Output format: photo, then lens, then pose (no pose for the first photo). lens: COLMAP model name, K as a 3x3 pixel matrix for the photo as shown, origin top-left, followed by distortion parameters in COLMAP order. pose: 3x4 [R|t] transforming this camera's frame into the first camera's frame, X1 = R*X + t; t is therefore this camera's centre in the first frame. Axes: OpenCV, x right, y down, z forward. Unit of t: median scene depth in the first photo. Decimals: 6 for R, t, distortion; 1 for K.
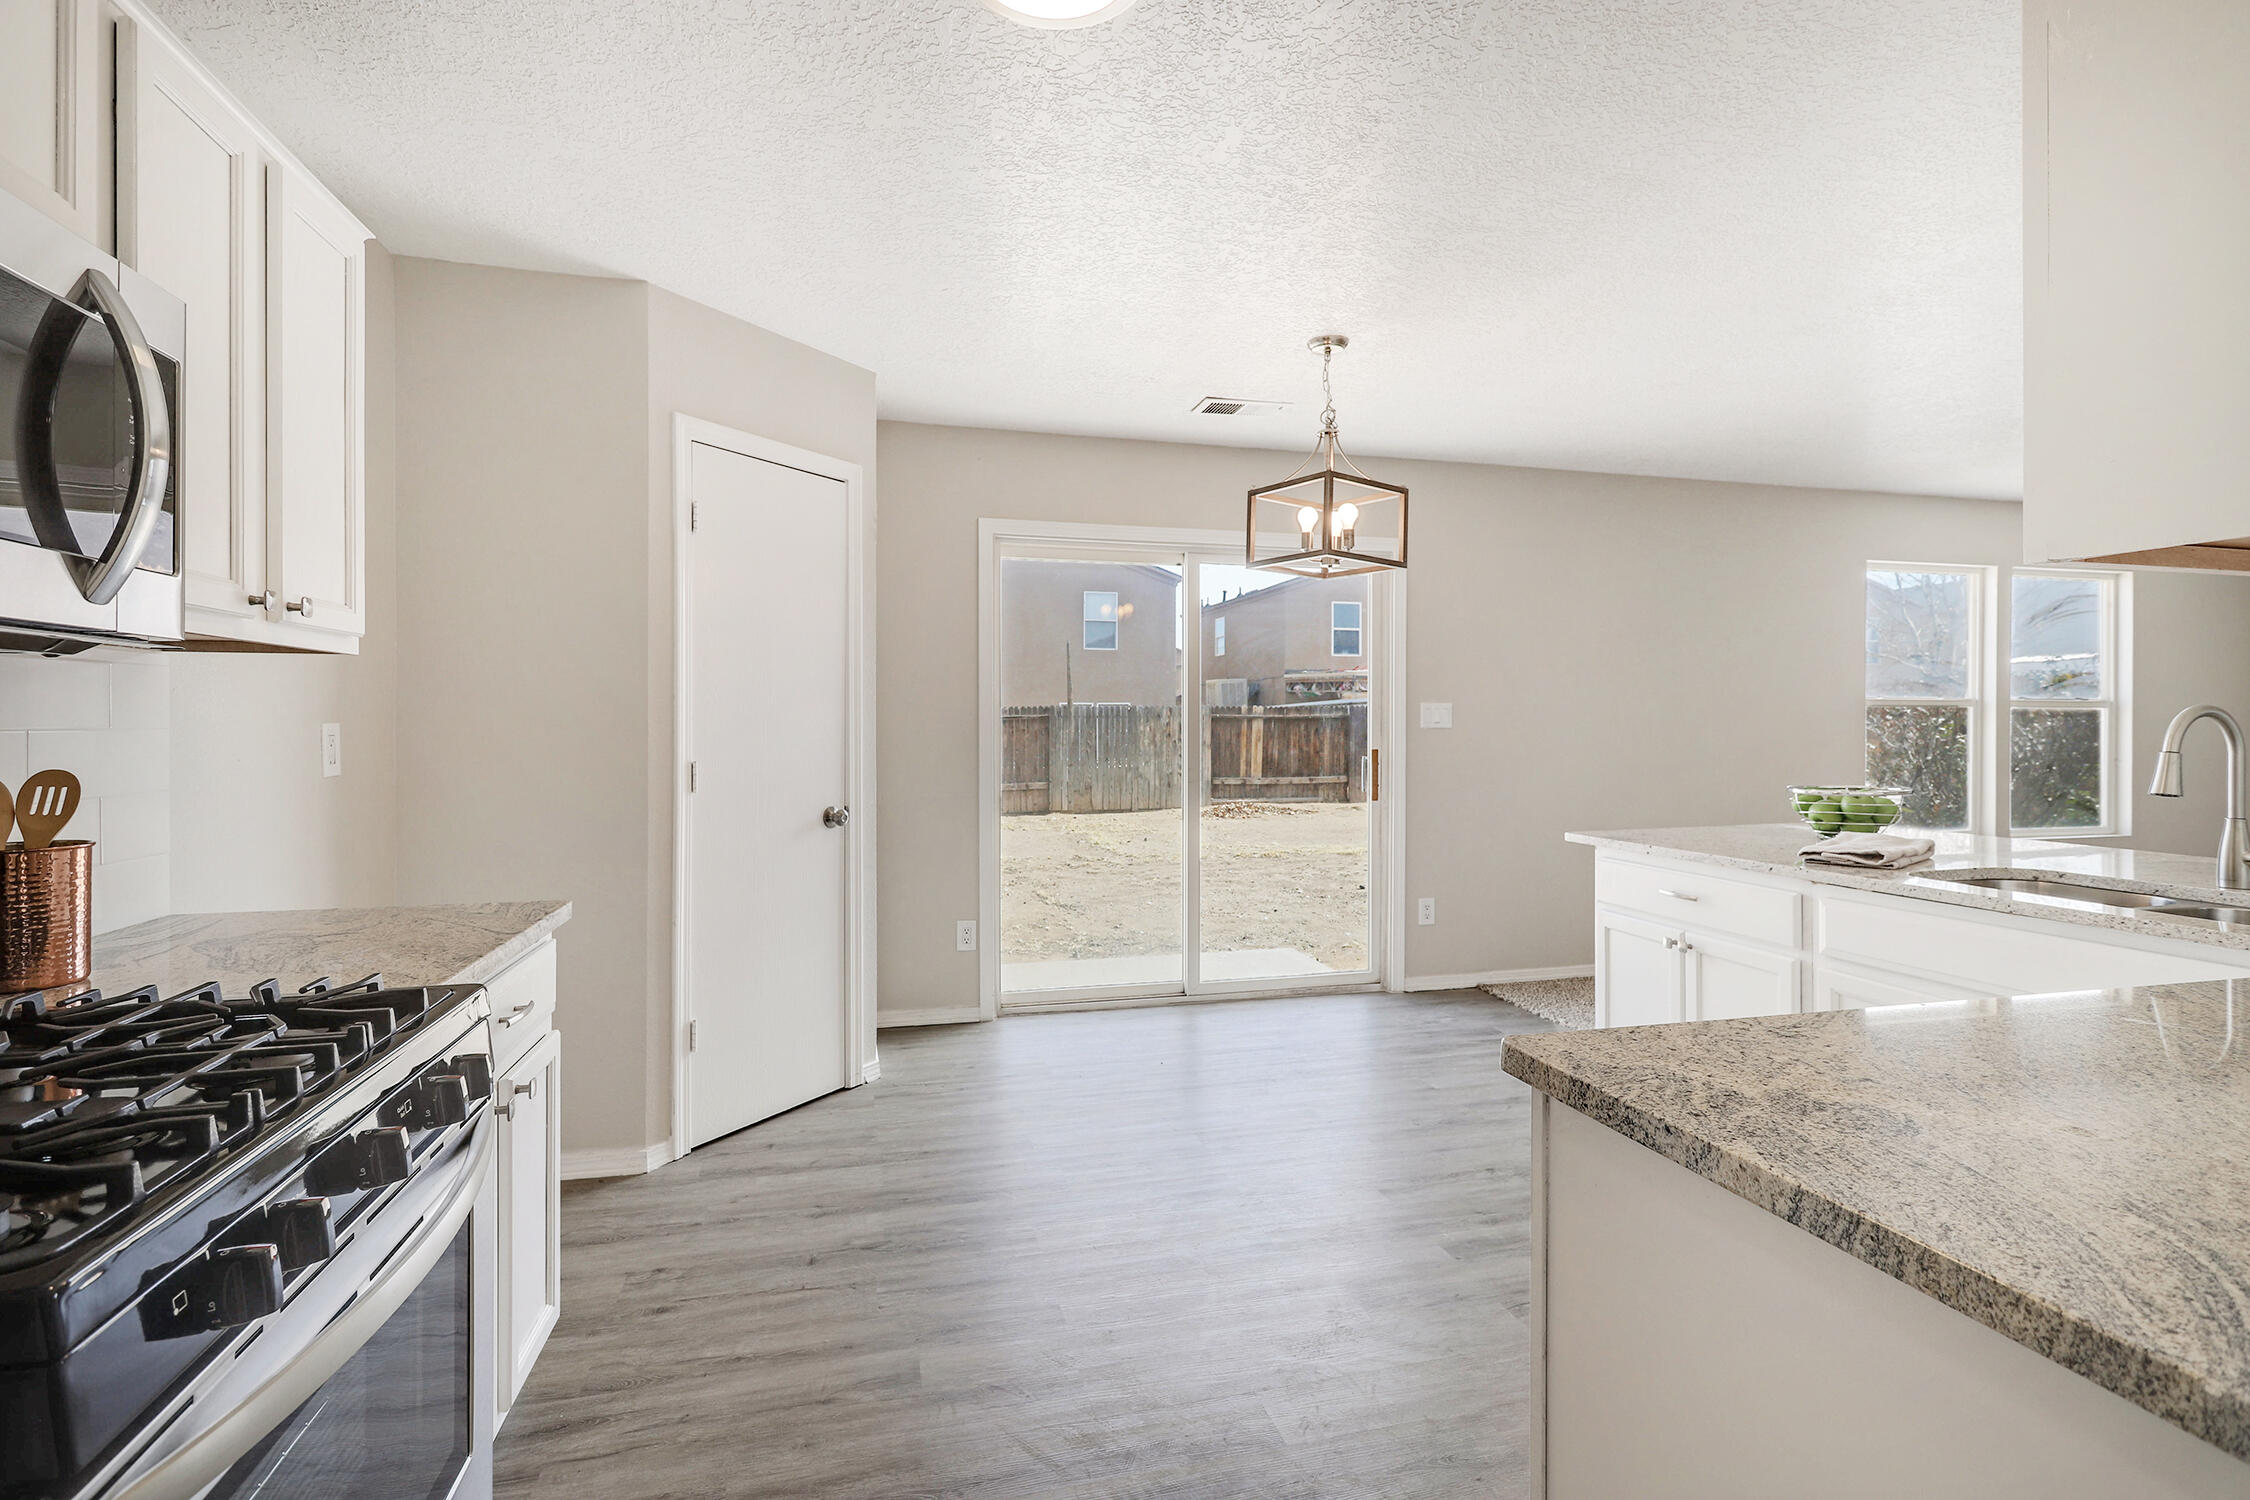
lens RADIAL K [[1075.7, 0, 1128.1], [0, 1075.7, 726.5], [0, 0, 1]] dist [-0.002711, 0.002494]
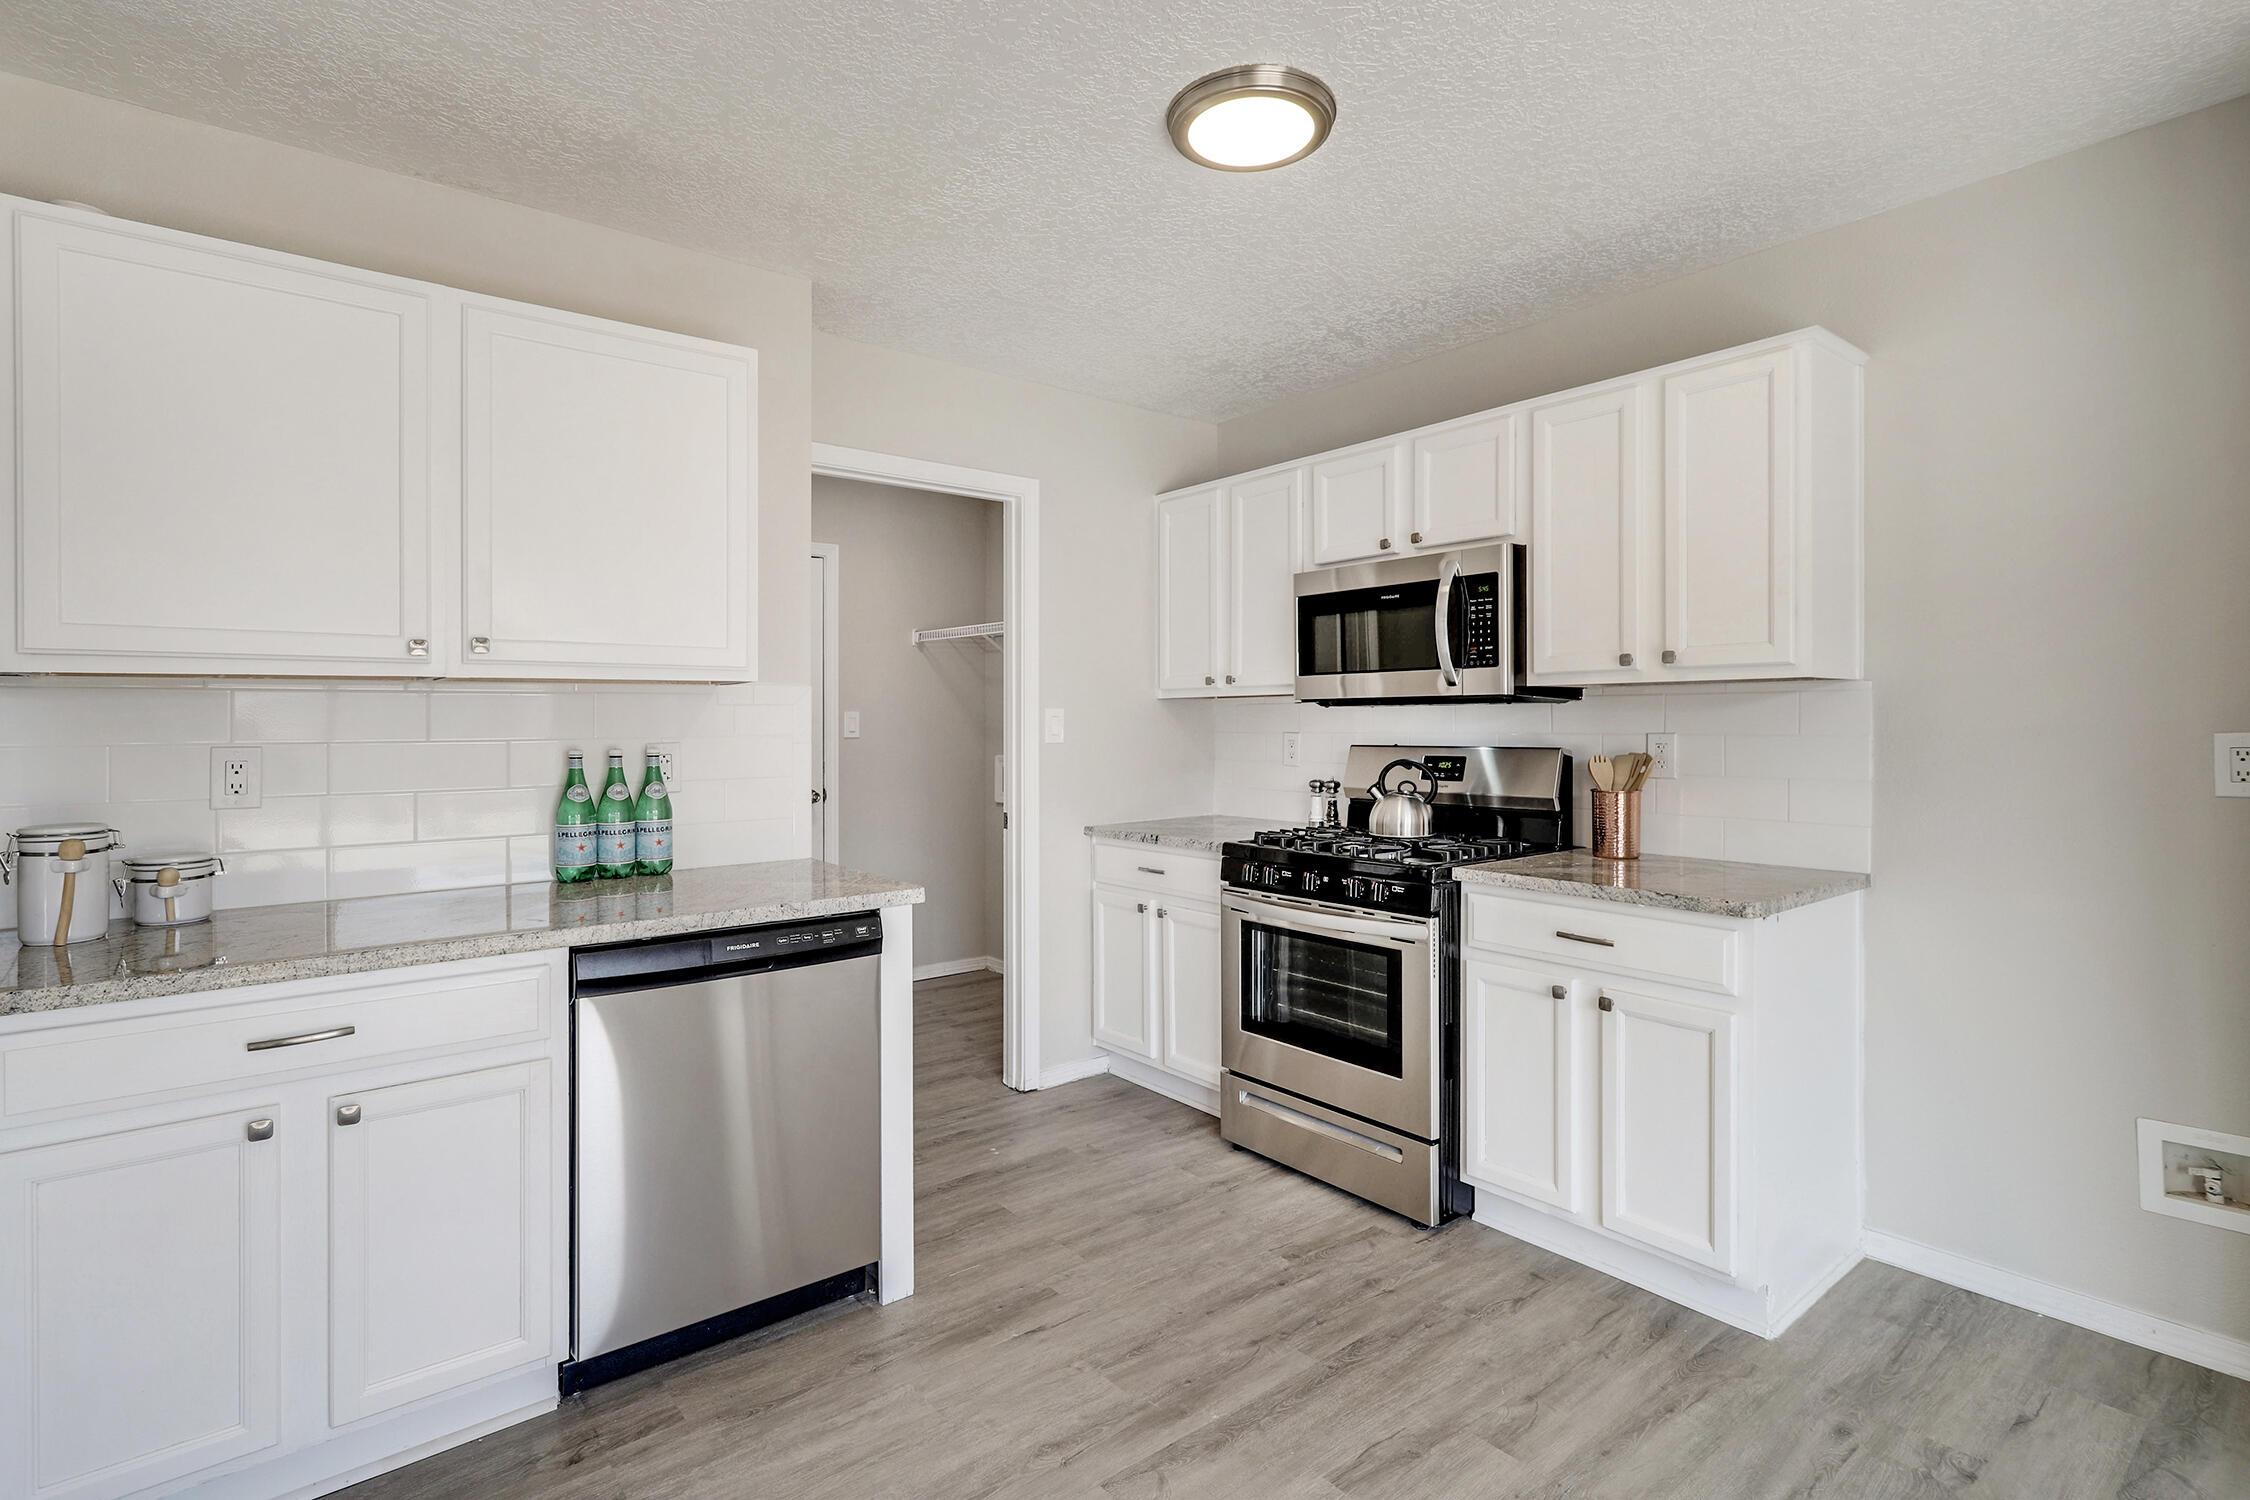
lens RADIAL K [[1075.7, 0, 1146.0], [0, 1075.7, 740.9], [0, 0, 1]] dist [-0.002711, 0.002494]
pose [[-0.907453, 0.011455, -0.419997, 0.306271], [0.003052, 0.999782, 0.020673, -0.013199], [0.420142, 0.017478, -0.907290, 1.143455]]
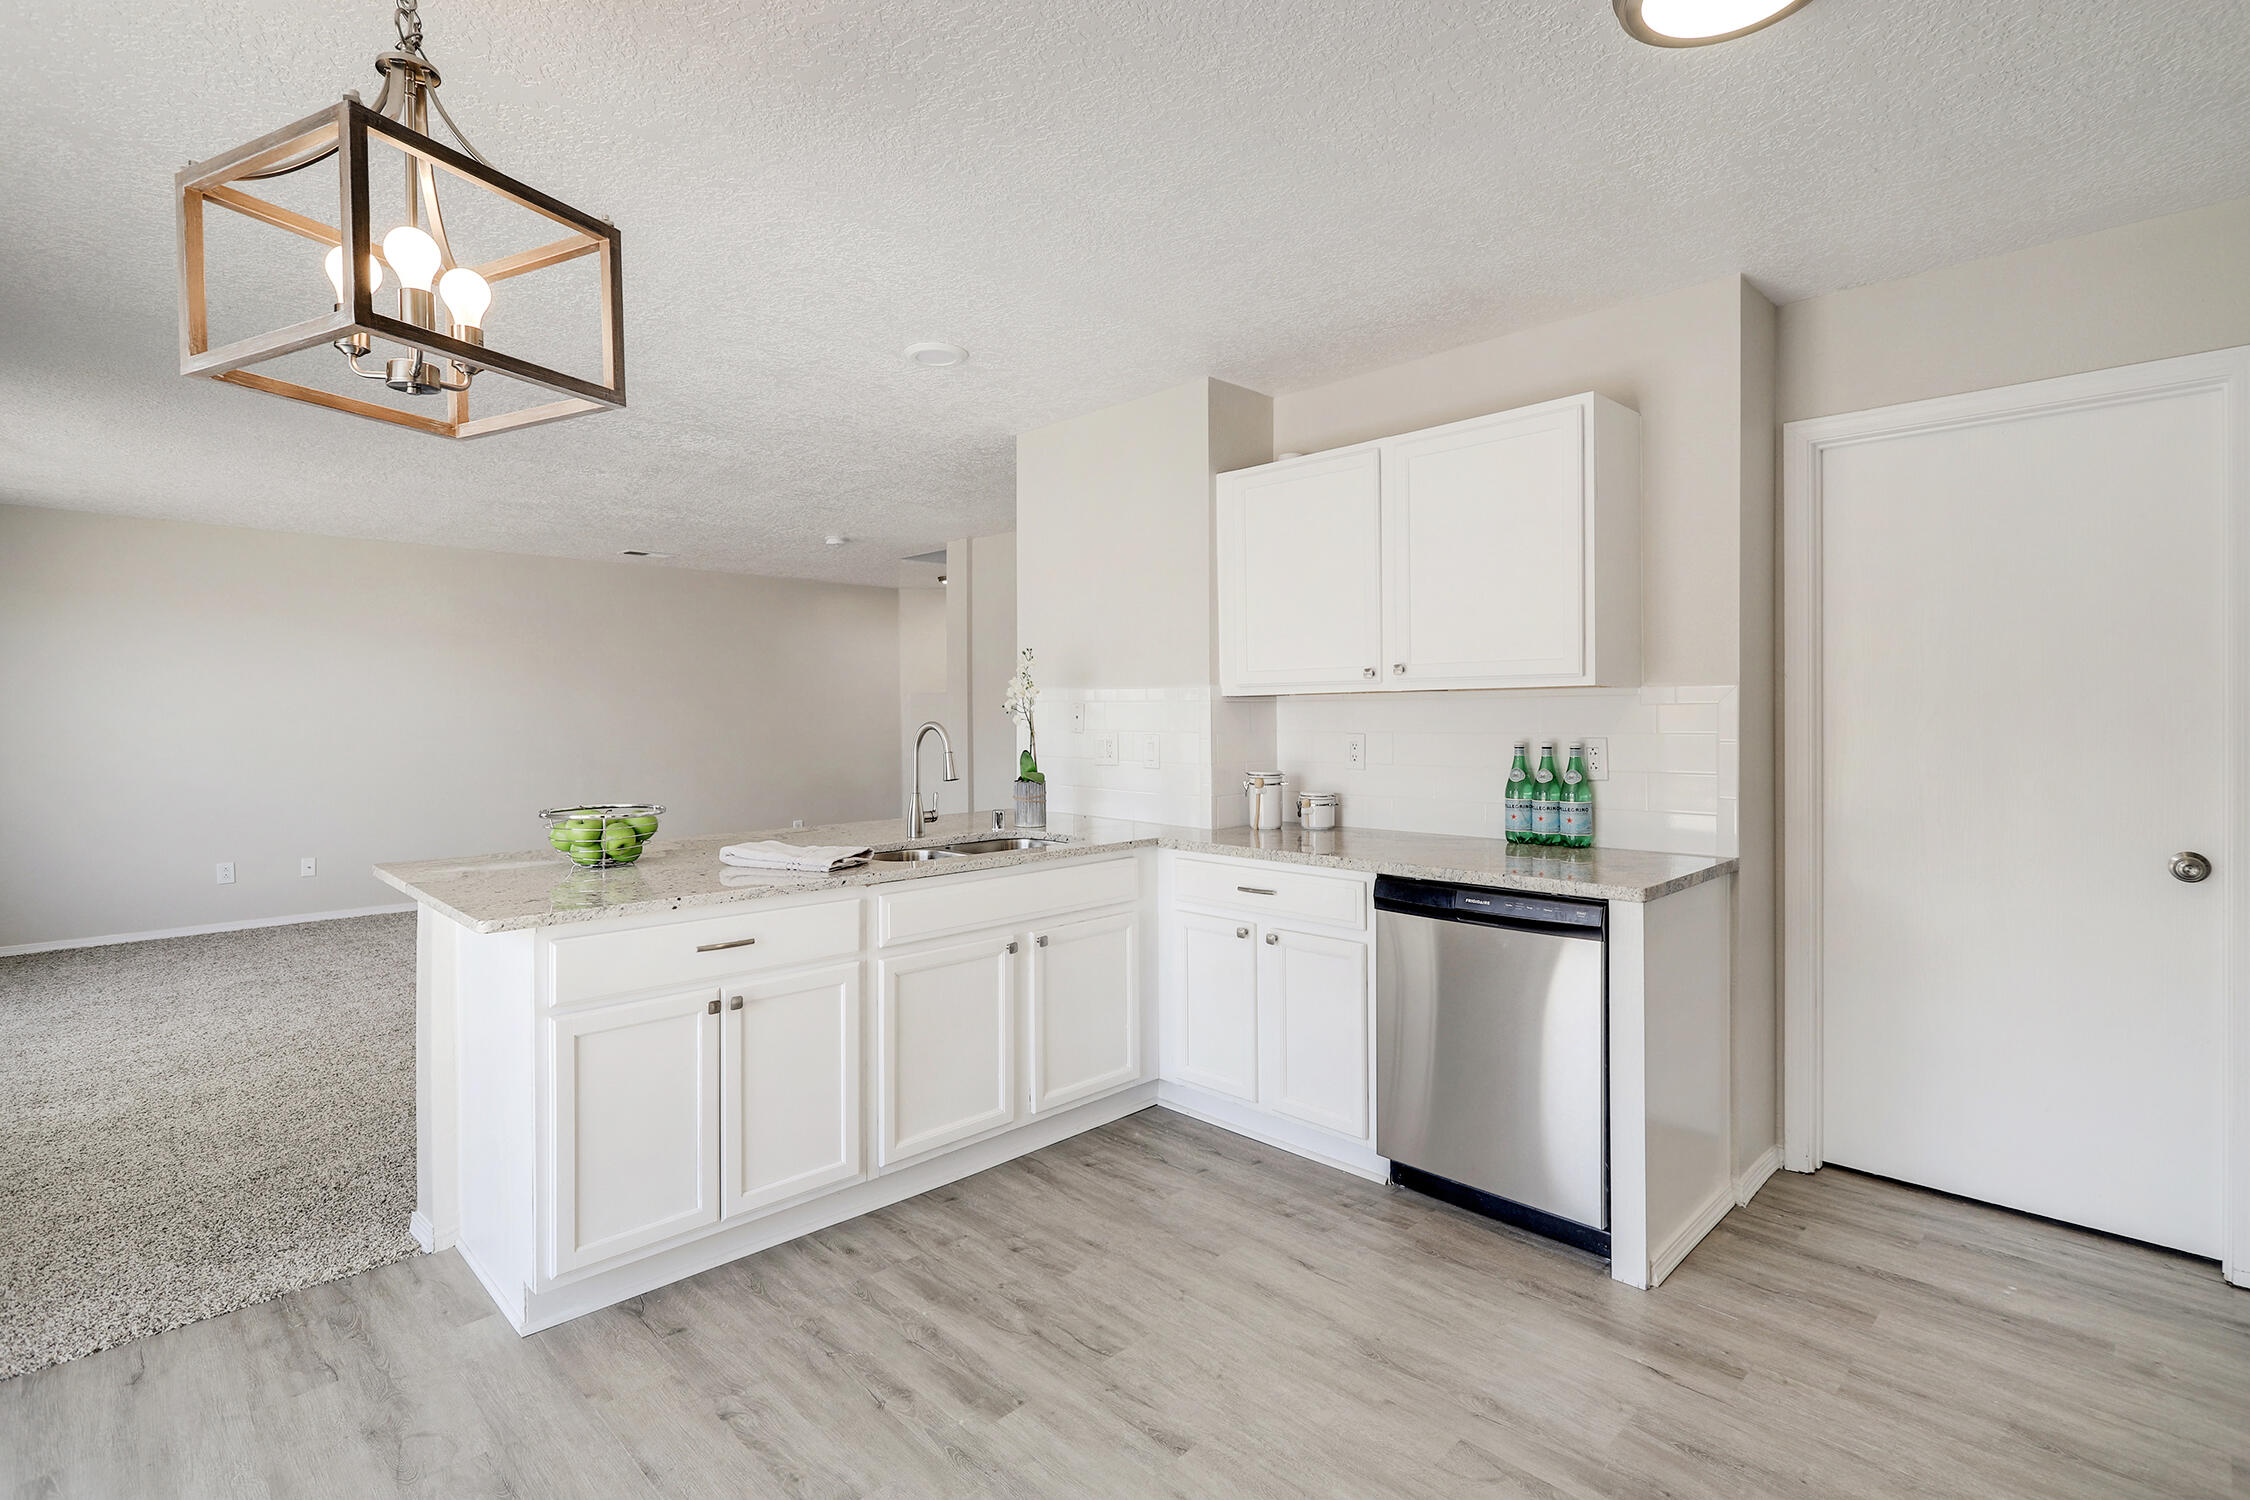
lens RADIAL K [[1075.7, 0, 1134.0], [0, 1075.7, 731.7], [0, 0, 1]] dist [-0.002711, 0.002494]
pose [[-0.504104, -0.009299, 0.863593, -0.355929], [0.008592, 0.999839, 0.015782, -0.019995], [-0.863600, 0.015375, -0.503943, 1.083289]]
